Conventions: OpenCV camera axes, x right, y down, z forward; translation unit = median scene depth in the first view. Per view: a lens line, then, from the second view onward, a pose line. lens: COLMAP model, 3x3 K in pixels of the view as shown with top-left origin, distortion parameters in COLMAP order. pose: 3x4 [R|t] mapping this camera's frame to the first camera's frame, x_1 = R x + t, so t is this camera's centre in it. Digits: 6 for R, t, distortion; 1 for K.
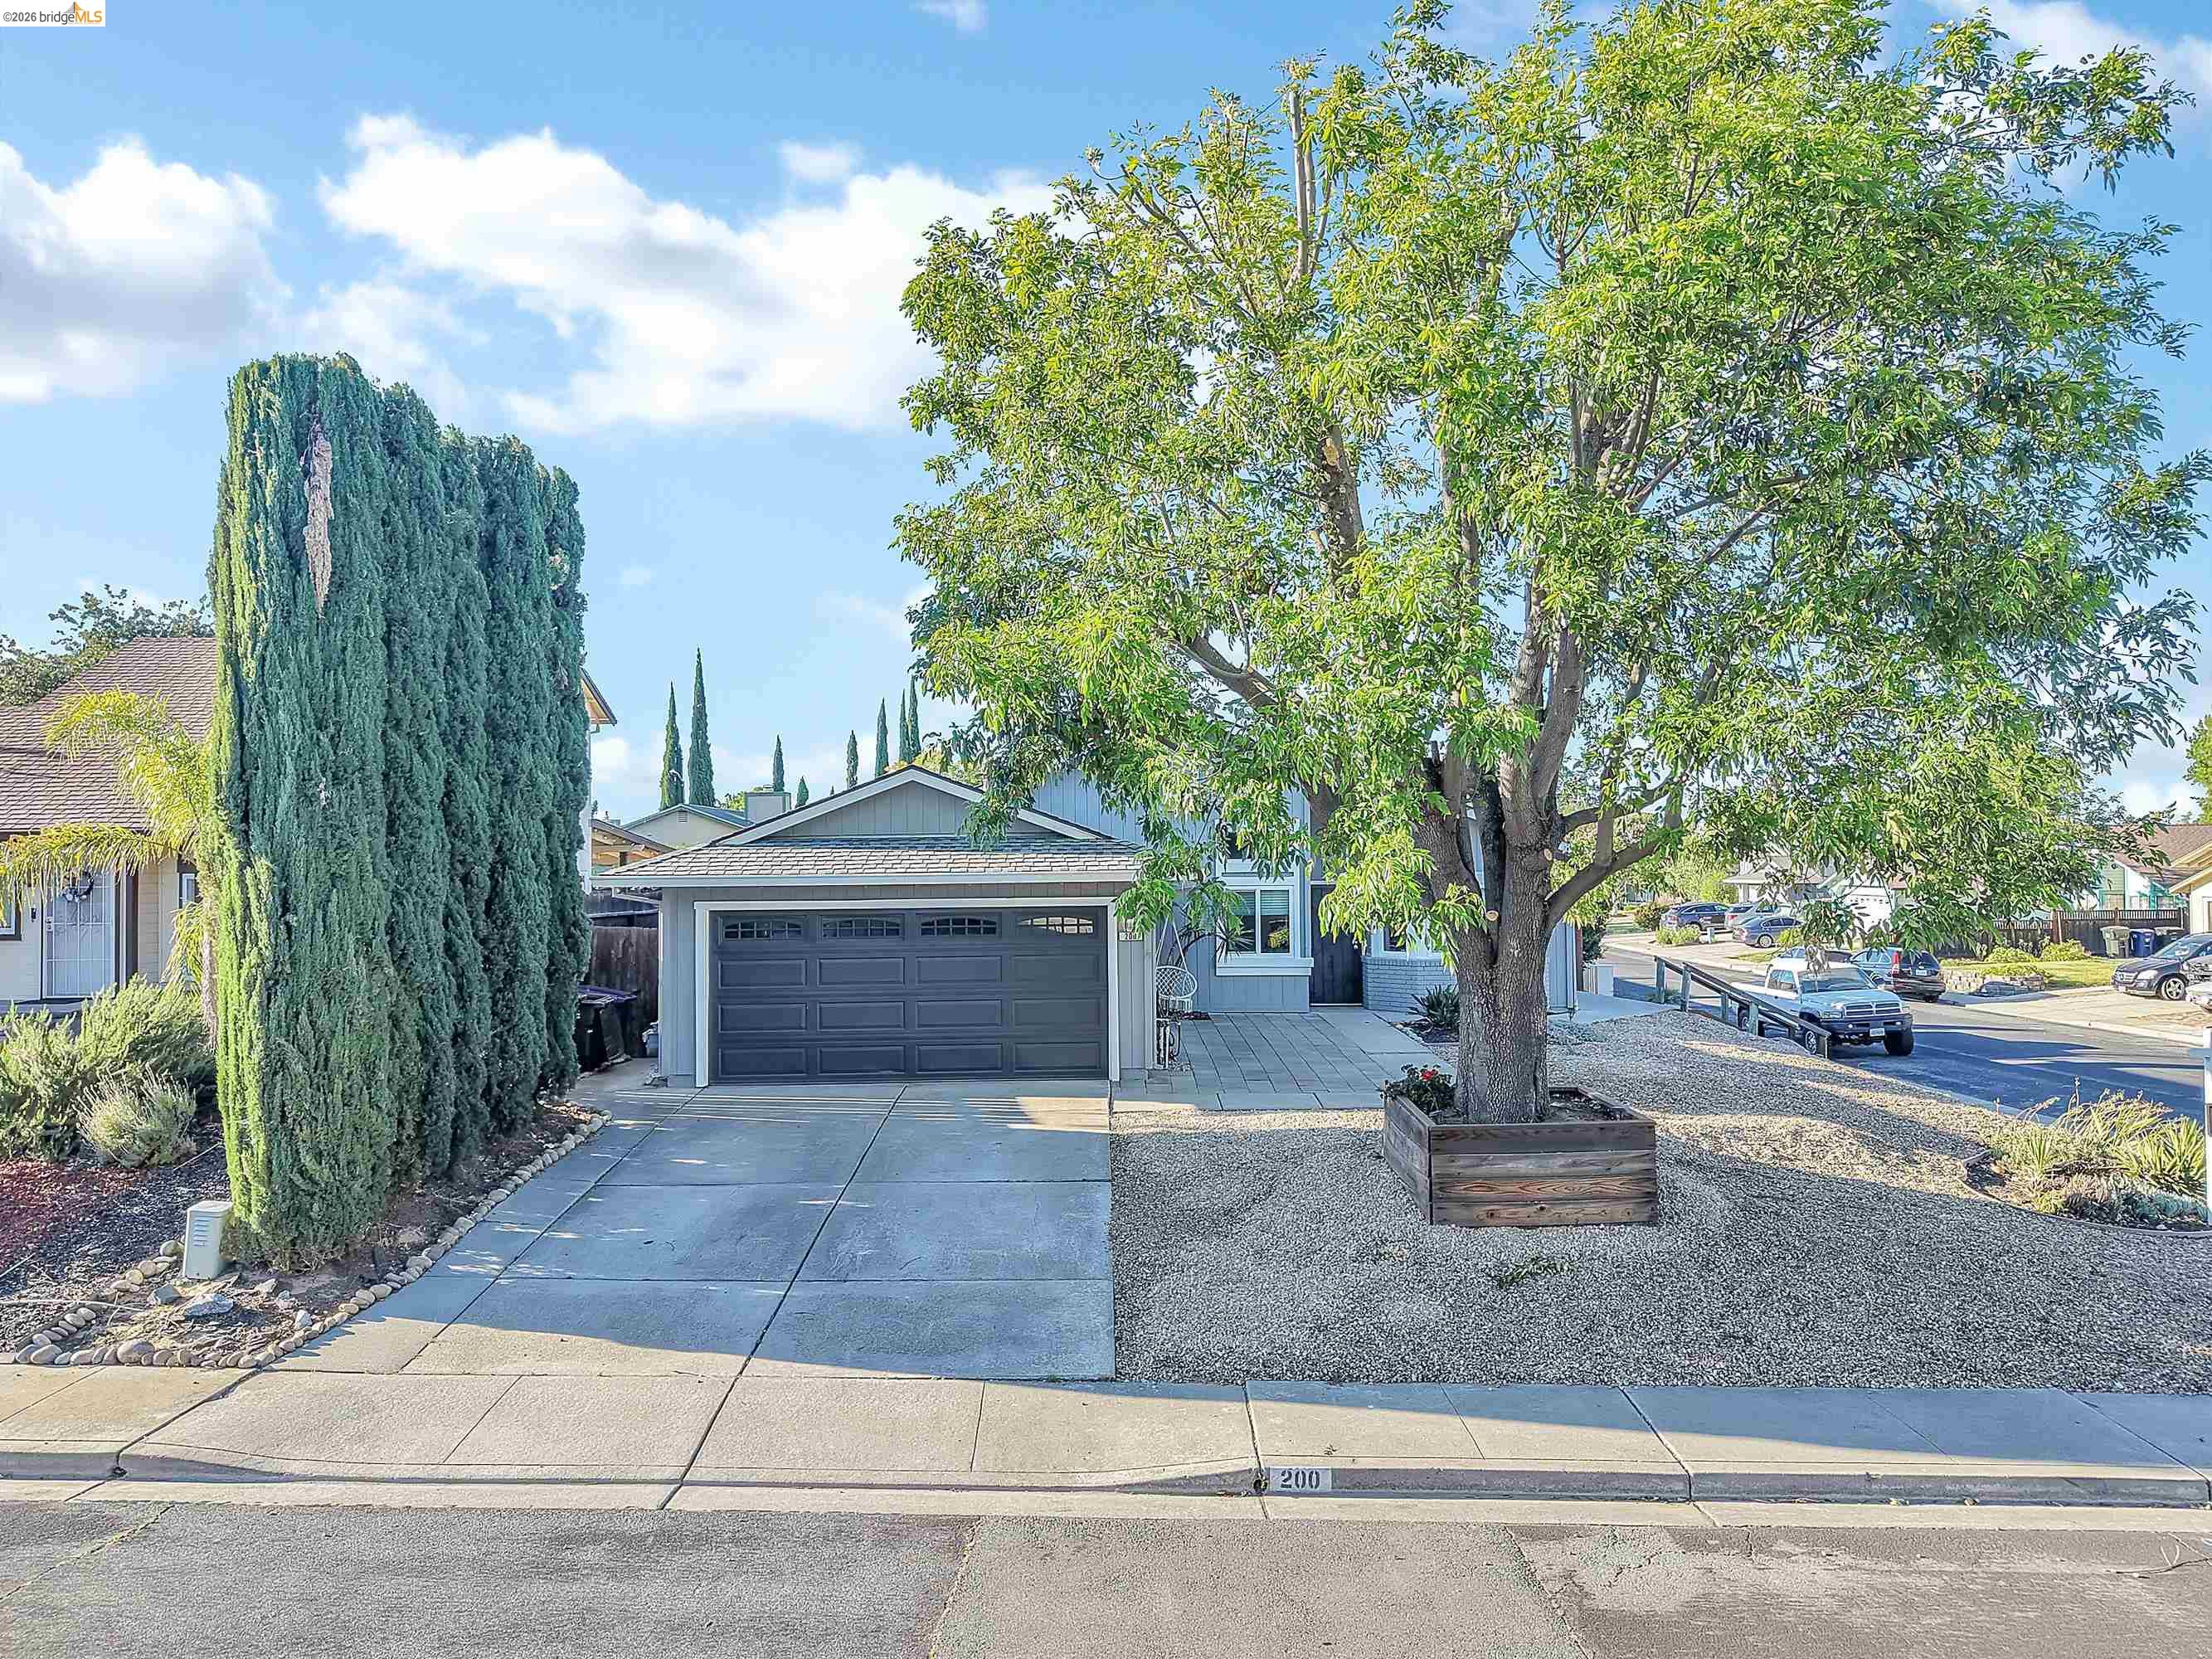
lens RADIAL K [[1513.3, 0, 1106.0], [0, 1513.3, 829.5], [0, 0, 1]] dist [0.043580, -0.063667]
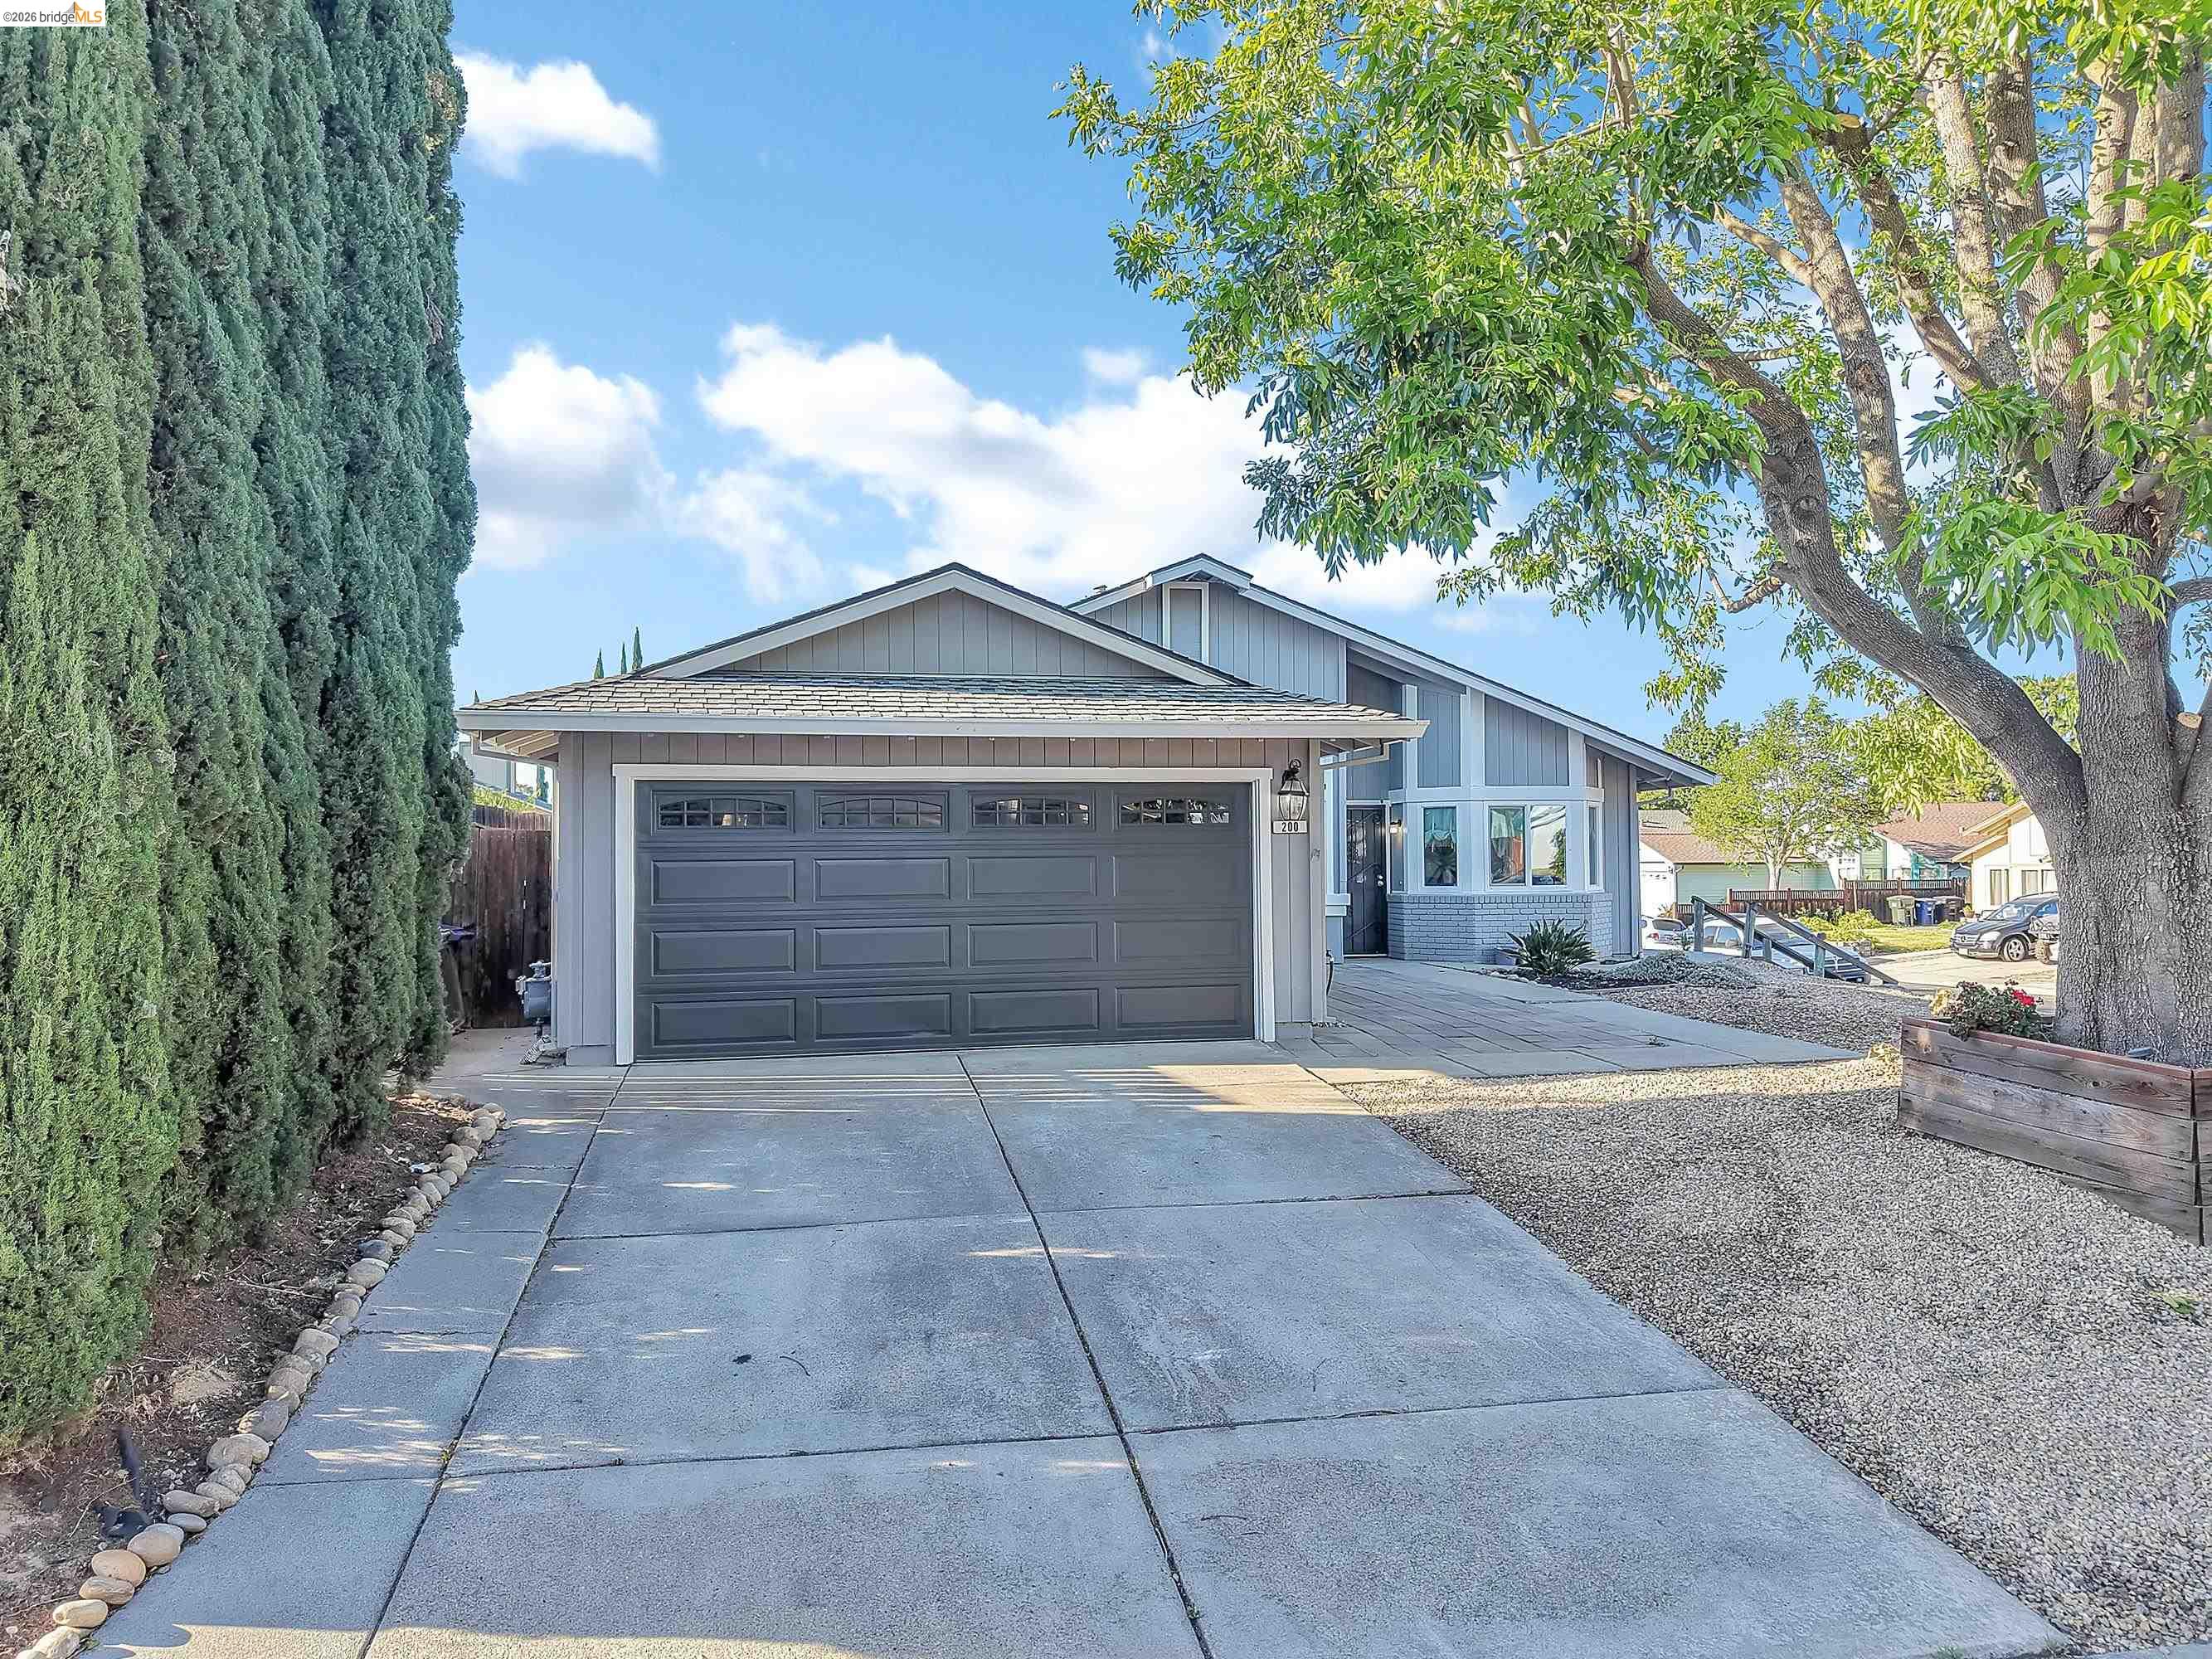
lens RADIAL K [[1516.3, 0, 1106.0], [0, 1516.3, 829.5], [0, 0, 1]] dist [0.008562, -0.002618]
pose [[0.978997, 0.006093, 0.203786, -0.237392], [-0.006025, 0.999981, -0.000955, 0.086601], [-0.203788, -0.000293, 0.979015, 0.422149]]
